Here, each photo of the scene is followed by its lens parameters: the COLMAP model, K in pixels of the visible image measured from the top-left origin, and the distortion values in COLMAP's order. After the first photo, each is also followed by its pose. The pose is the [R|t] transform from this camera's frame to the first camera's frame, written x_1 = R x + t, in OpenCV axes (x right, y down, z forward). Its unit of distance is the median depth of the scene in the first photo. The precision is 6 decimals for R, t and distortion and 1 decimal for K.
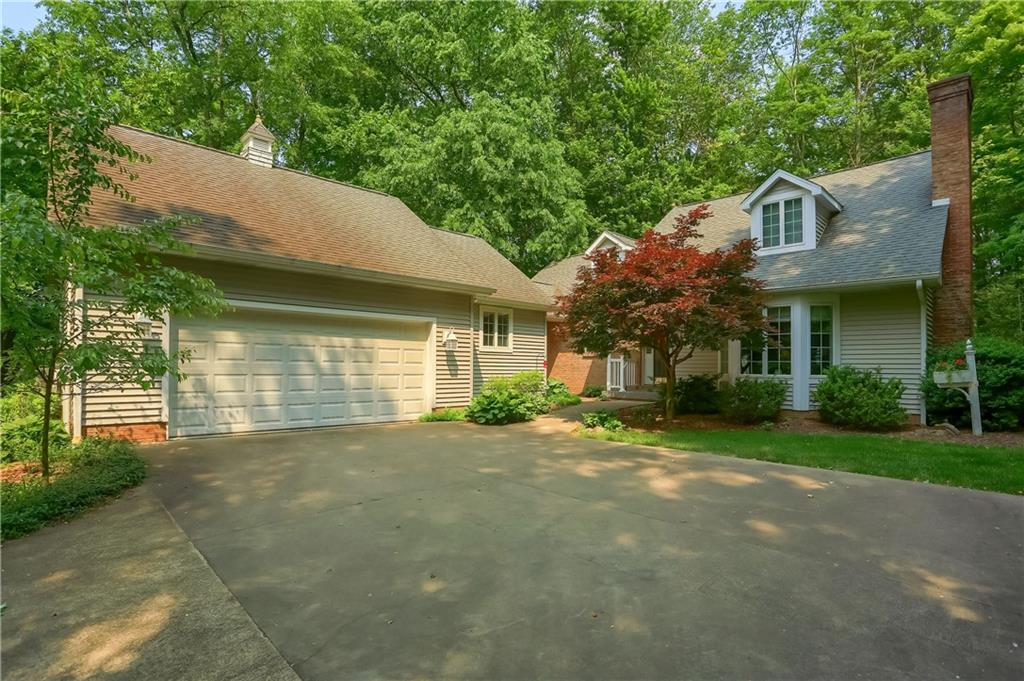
lens RADIAL K [[497.2, 0, 513.1], [0, 497.2, 346.8], [0, 0, 1]] dist [-0.063959, 0.030690]
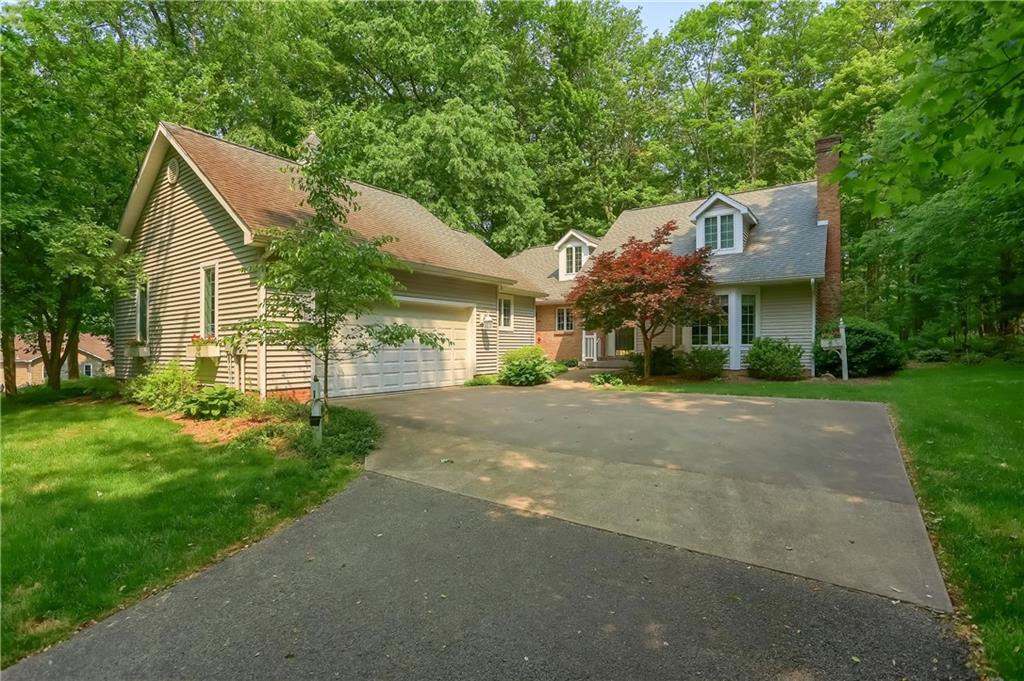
lens RADIAL K [[497.2, 0, 513.1], [0, 497.2, 346.8], [0, 0, 1]] dist [-0.063959, 0.030690]
pose [[0.981712, -0.018593, 0.189461, -0.237396], [0.011283, 0.999153, 0.039585, 0.001593], [-0.190037, -0.036723, 0.981090, -0.204863]]
